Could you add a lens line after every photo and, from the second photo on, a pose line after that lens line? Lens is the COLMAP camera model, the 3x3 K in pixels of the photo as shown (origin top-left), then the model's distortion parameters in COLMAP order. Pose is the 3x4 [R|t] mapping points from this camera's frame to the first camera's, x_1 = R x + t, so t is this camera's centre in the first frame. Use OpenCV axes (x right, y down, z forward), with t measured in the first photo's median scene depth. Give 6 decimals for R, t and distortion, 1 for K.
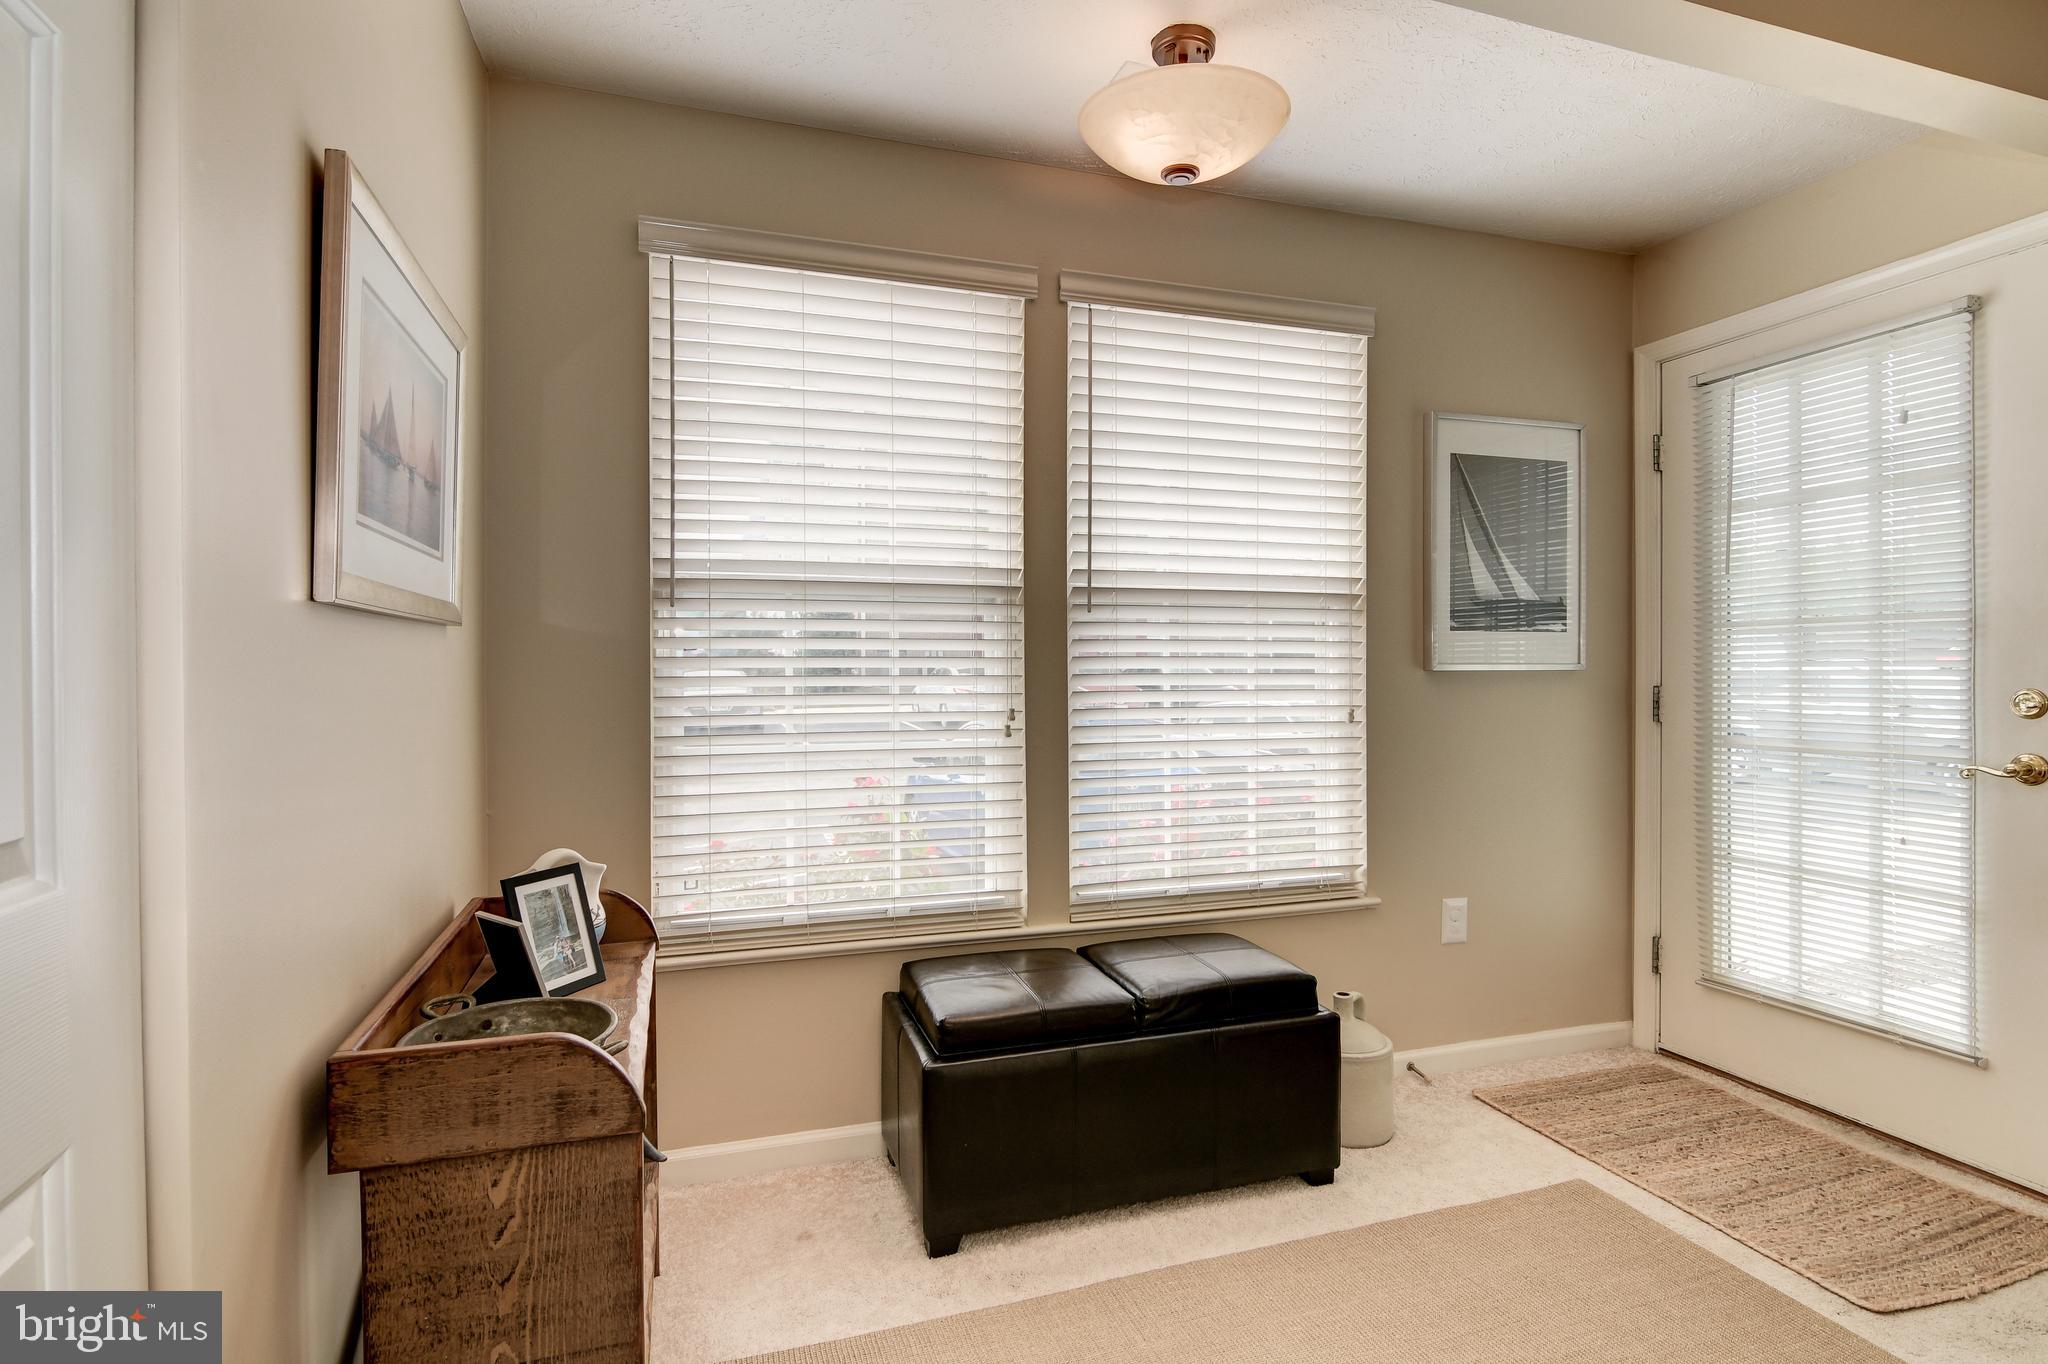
lens RADIAL K [[989.3, 0, 1055.0], [0, 989.3, 675.1], [0, 0, 1]] dist [0.006555, -0.008964]
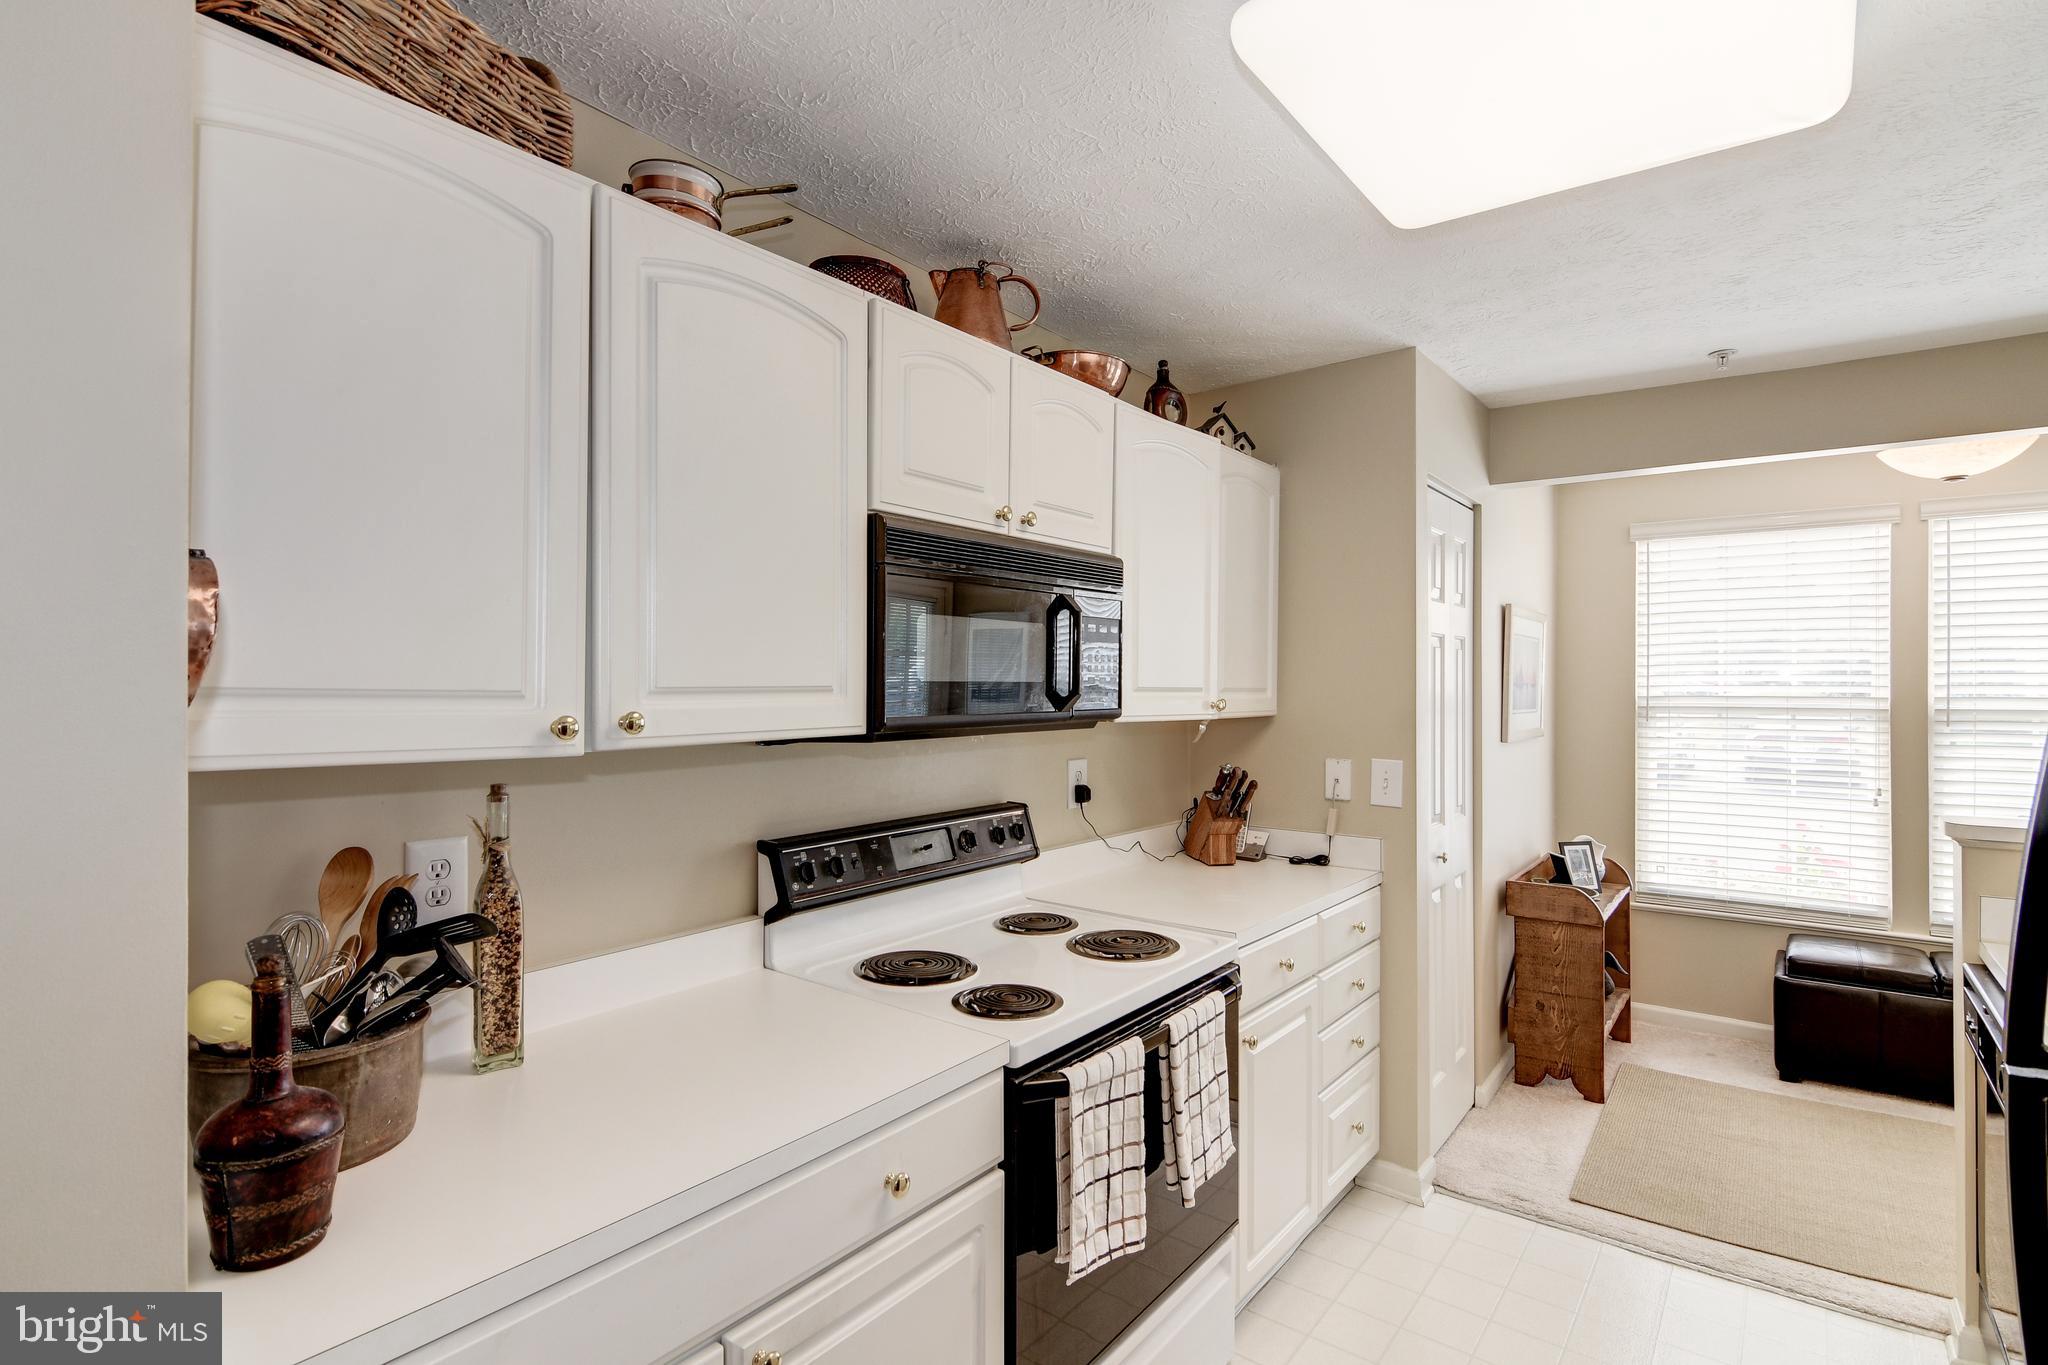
lens RADIAL K [[989.3, 0, 1083.6], [0, 989.3, 682.6], [0, 0, 1]] dist [0.006555, -0.008964]
pose [[0.562355, 0.000085, -0.826896, 0.544795], [-0.008886, 0.999943, -0.005941, -0.112577], [0.826848, 0.010689, 0.562323, -0.917321]]
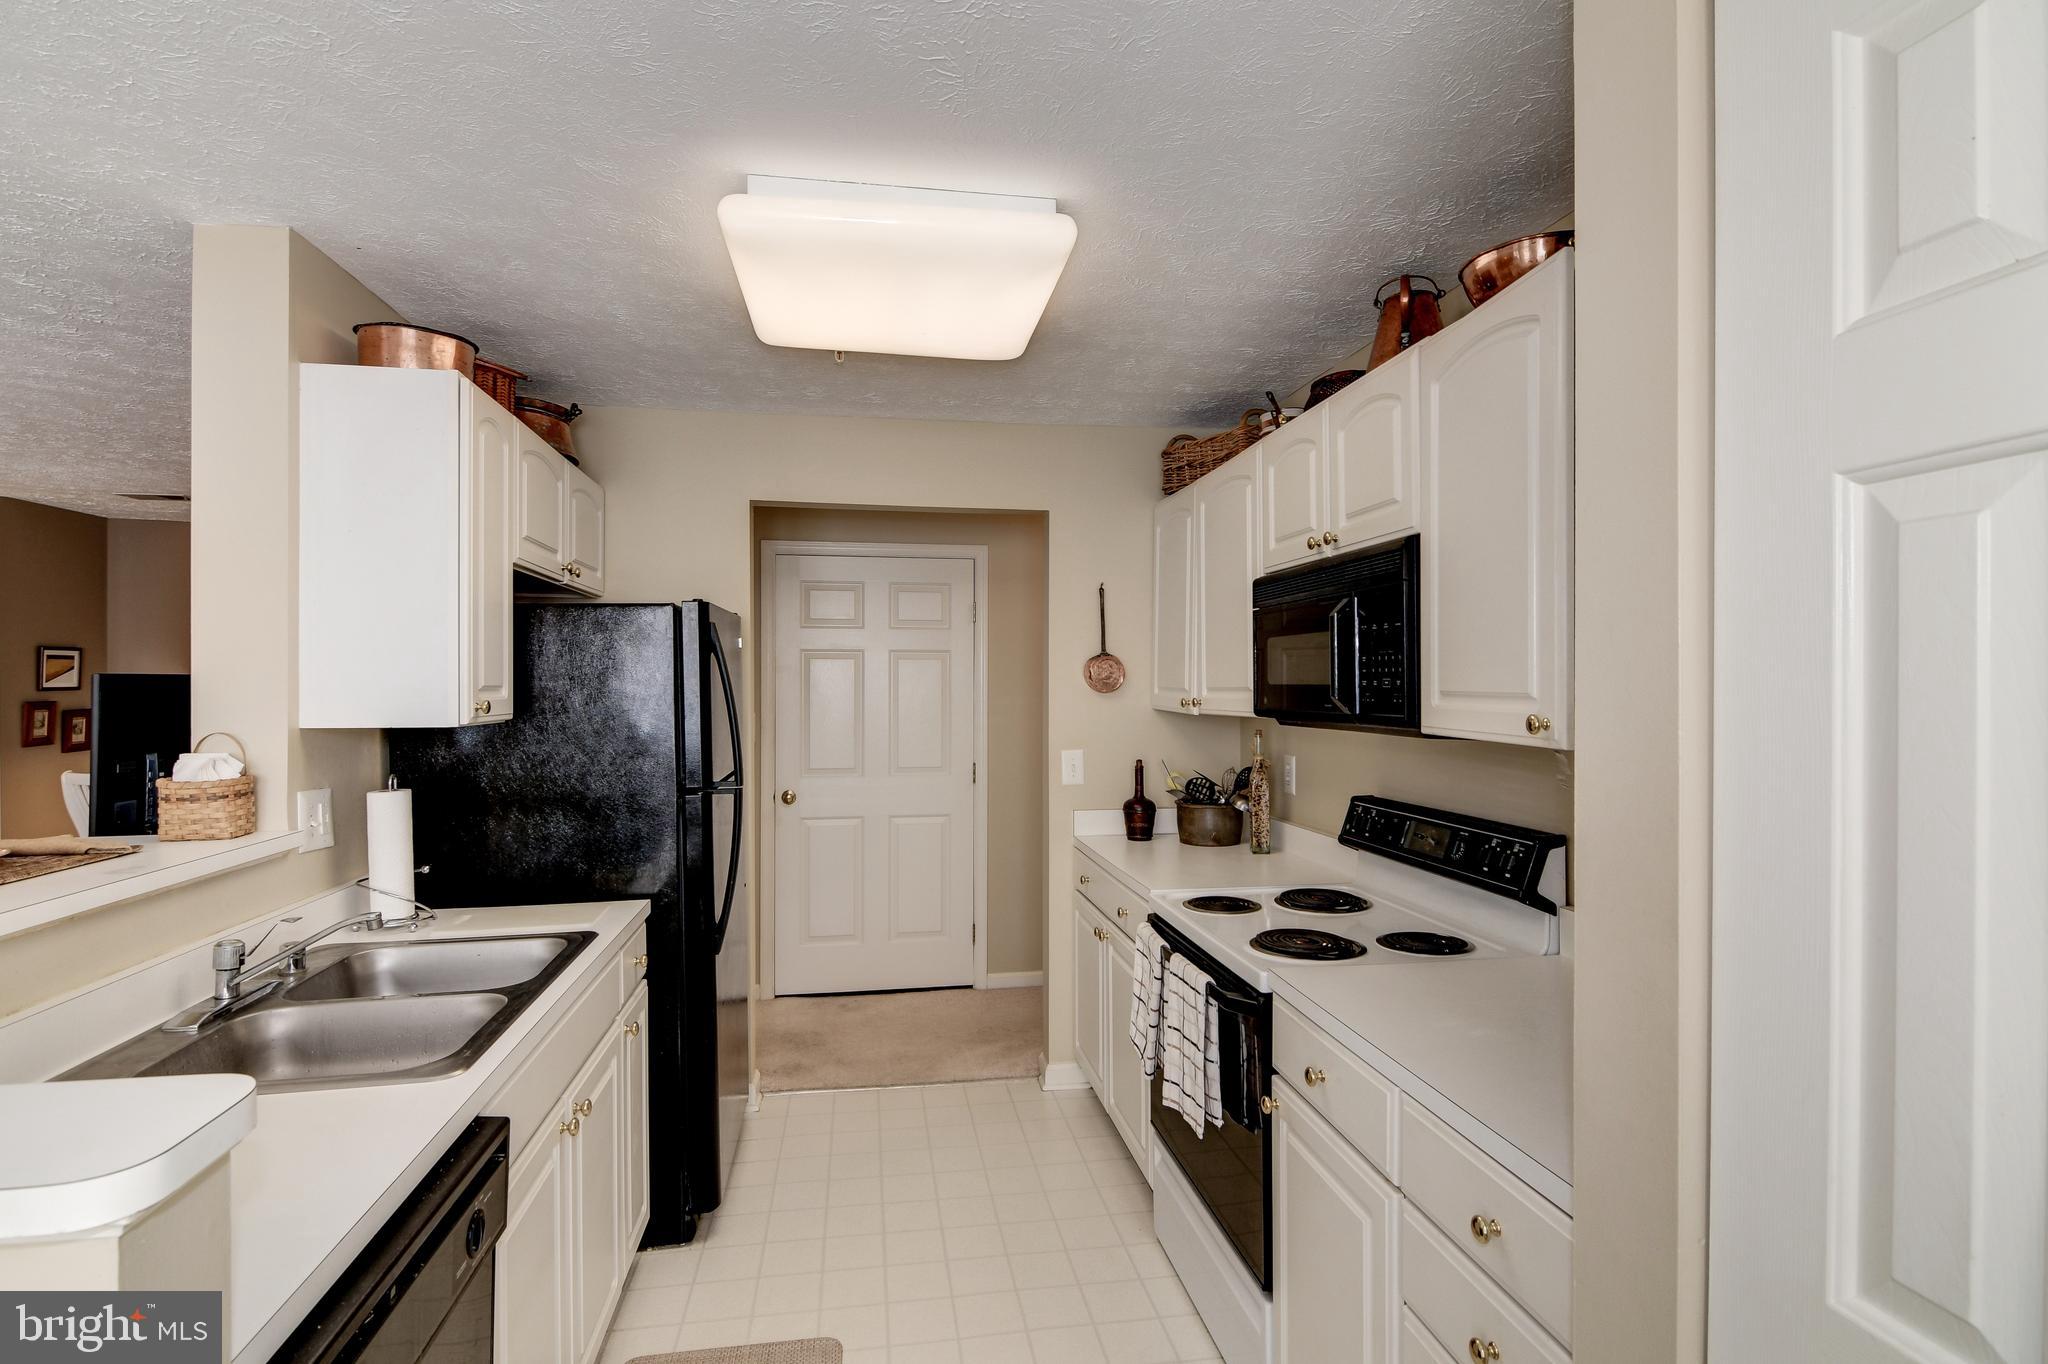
lens RADIAL K [[989.3, 0, 1035.2], [0, 989.3, 679.5], [0, 0, 1]] dist [0.006555, -0.008964]
pose [[-0.990478, 0.002678, 0.137648, -0.008464], [0.003530, 0.999976, 0.005948, -0.128609], [-0.137629, 0.006378, -0.990463, 0.432030]]
